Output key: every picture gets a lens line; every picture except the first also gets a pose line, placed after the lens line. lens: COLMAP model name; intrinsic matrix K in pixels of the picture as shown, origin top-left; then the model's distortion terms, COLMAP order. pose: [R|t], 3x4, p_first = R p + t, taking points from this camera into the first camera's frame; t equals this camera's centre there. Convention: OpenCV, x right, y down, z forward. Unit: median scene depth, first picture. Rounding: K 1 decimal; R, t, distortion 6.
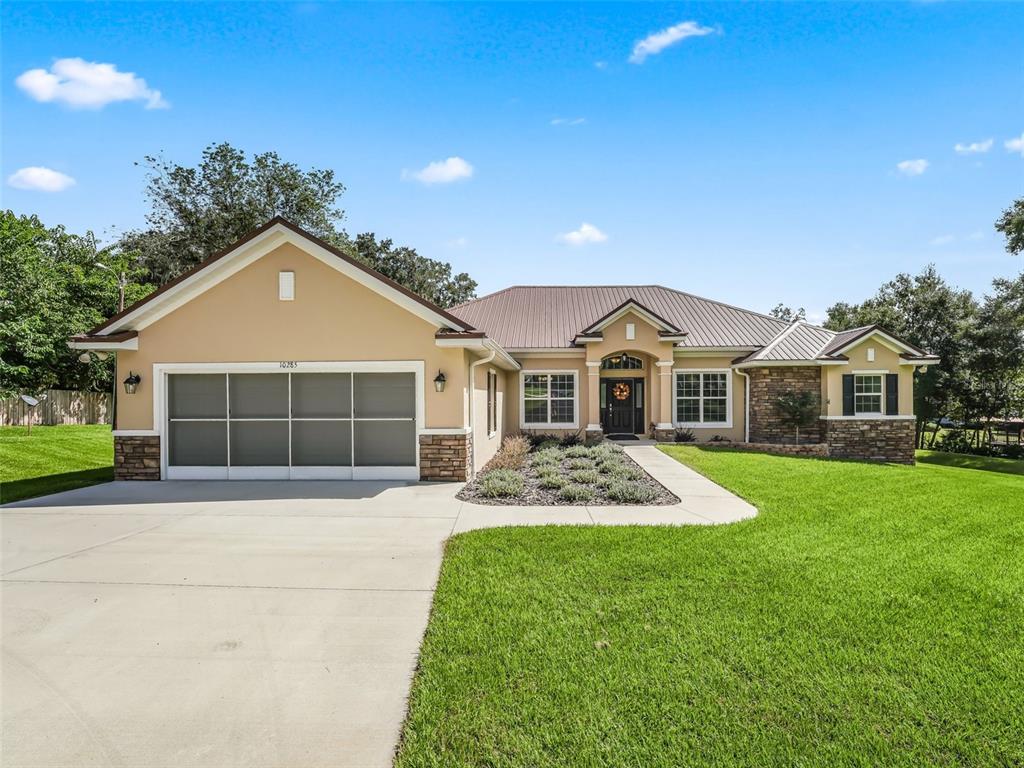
lens RADIAL K [[480.8, 0, 512.0], [0, 480.8, 392.6], [0, 0, 1]] dist [-0.005398, -0.001168]
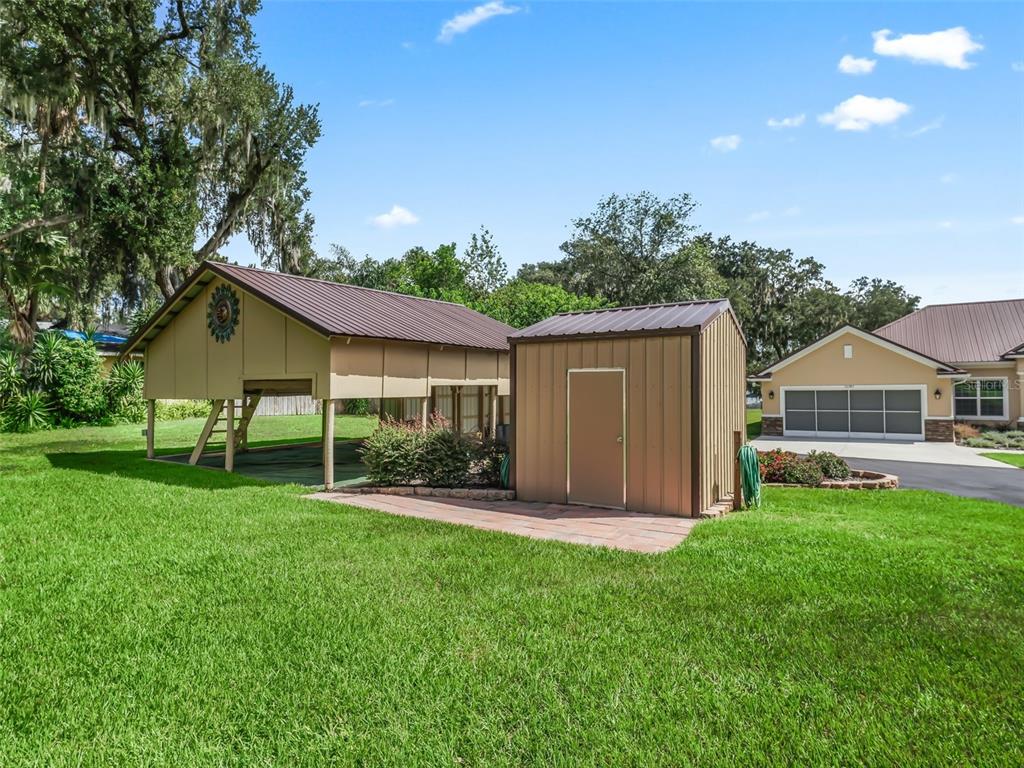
lens RADIAL K [[531.5, 0, 510.0], [0, 531.5, 384.5], [0, 0, 1]] dist [0.006314, 0.001552]
pose [[0.852067, -0.011104, -0.523314, -0.282353], [0.015573, 0.999870, 0.004139, -0.056740], [0.523200, -0.011676, 0.852130, -1.071758]]
